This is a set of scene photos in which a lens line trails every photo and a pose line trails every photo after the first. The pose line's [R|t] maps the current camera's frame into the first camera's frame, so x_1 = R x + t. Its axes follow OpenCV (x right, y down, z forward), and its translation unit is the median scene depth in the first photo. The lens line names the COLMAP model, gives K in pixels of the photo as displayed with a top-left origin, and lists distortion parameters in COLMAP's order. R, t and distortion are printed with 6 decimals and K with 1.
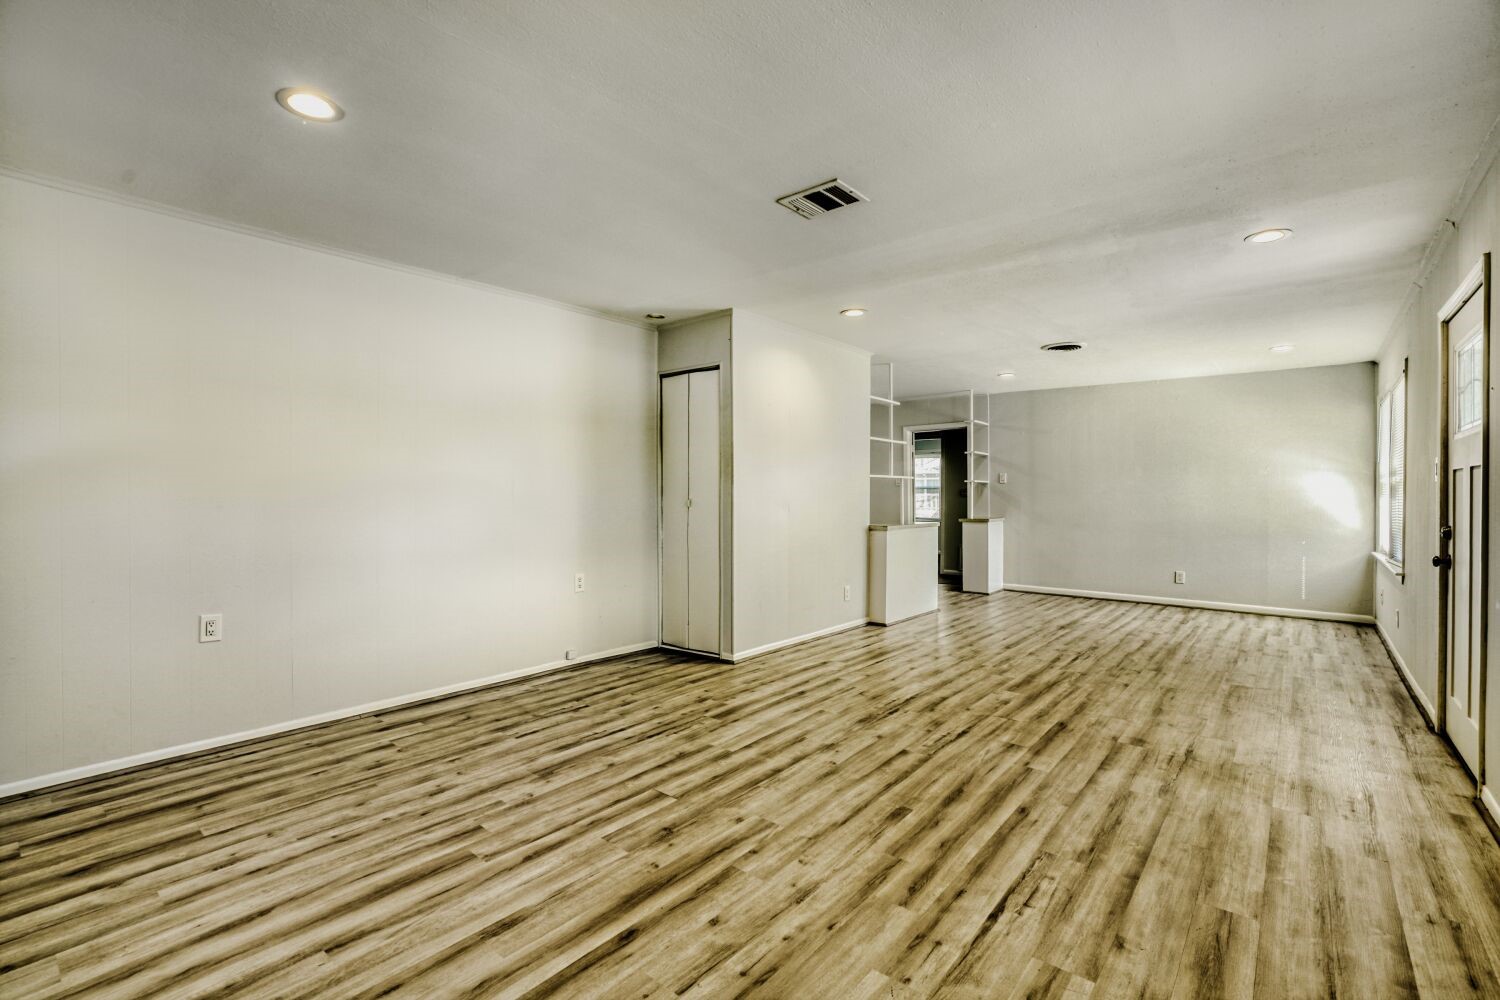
lens RADIAL K [[681.2, 0, 742.7], [0, 681.2, 502.2], [0, 0, 1]] dist [-0.049376, 0.023796]
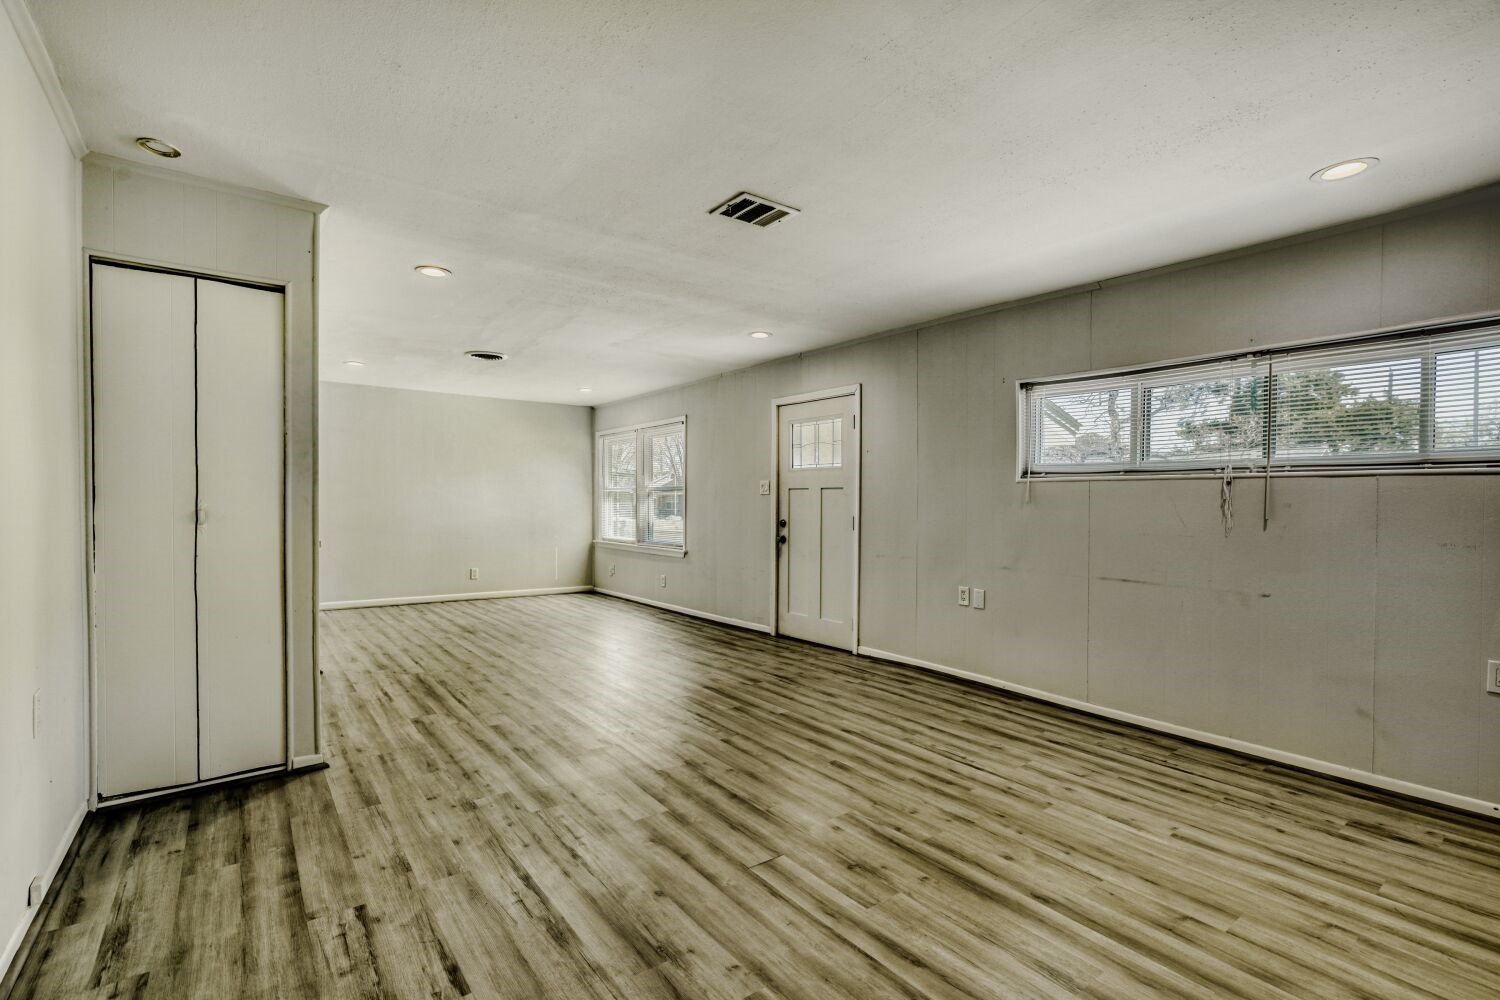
lens RADIAL K [[681.2, 0, 742.7], [0, 681.2, 502.2], [0, 0, 1]] dist [-0.049376, 0.023796]
pose [[0.221018, -0.000285, 0.975270, -0.723086], [0.002947, 0.999996, -0.000376, -0.010262], [-0.975265, 0.002957, 0.221018, 0.651383]]
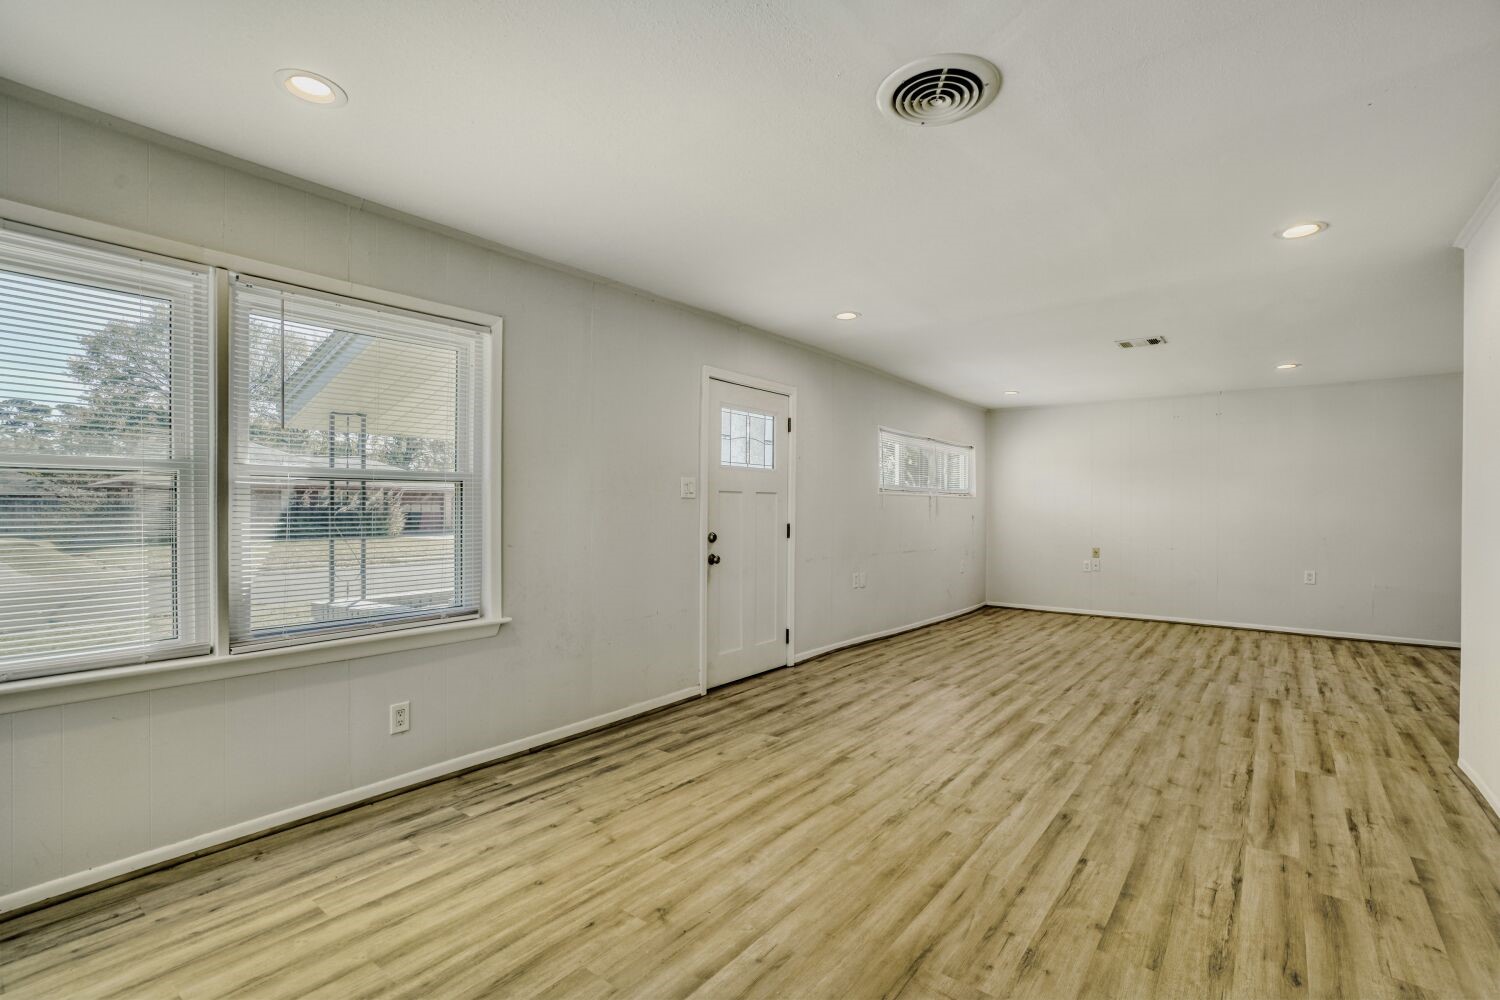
lens RADIAL K [[681.2, 0, 742.7], [0, 681.2, 502.2], [0, 0, 1]] dist [-0.049376, 0.023796]
pose [[-0.999754, -0.010318, -0.019640, 0.962630], [-0.010437, 0.999928, 0.005950, -0.031826], [0.019578, 0.006153, -0.999789, 2.225920]]
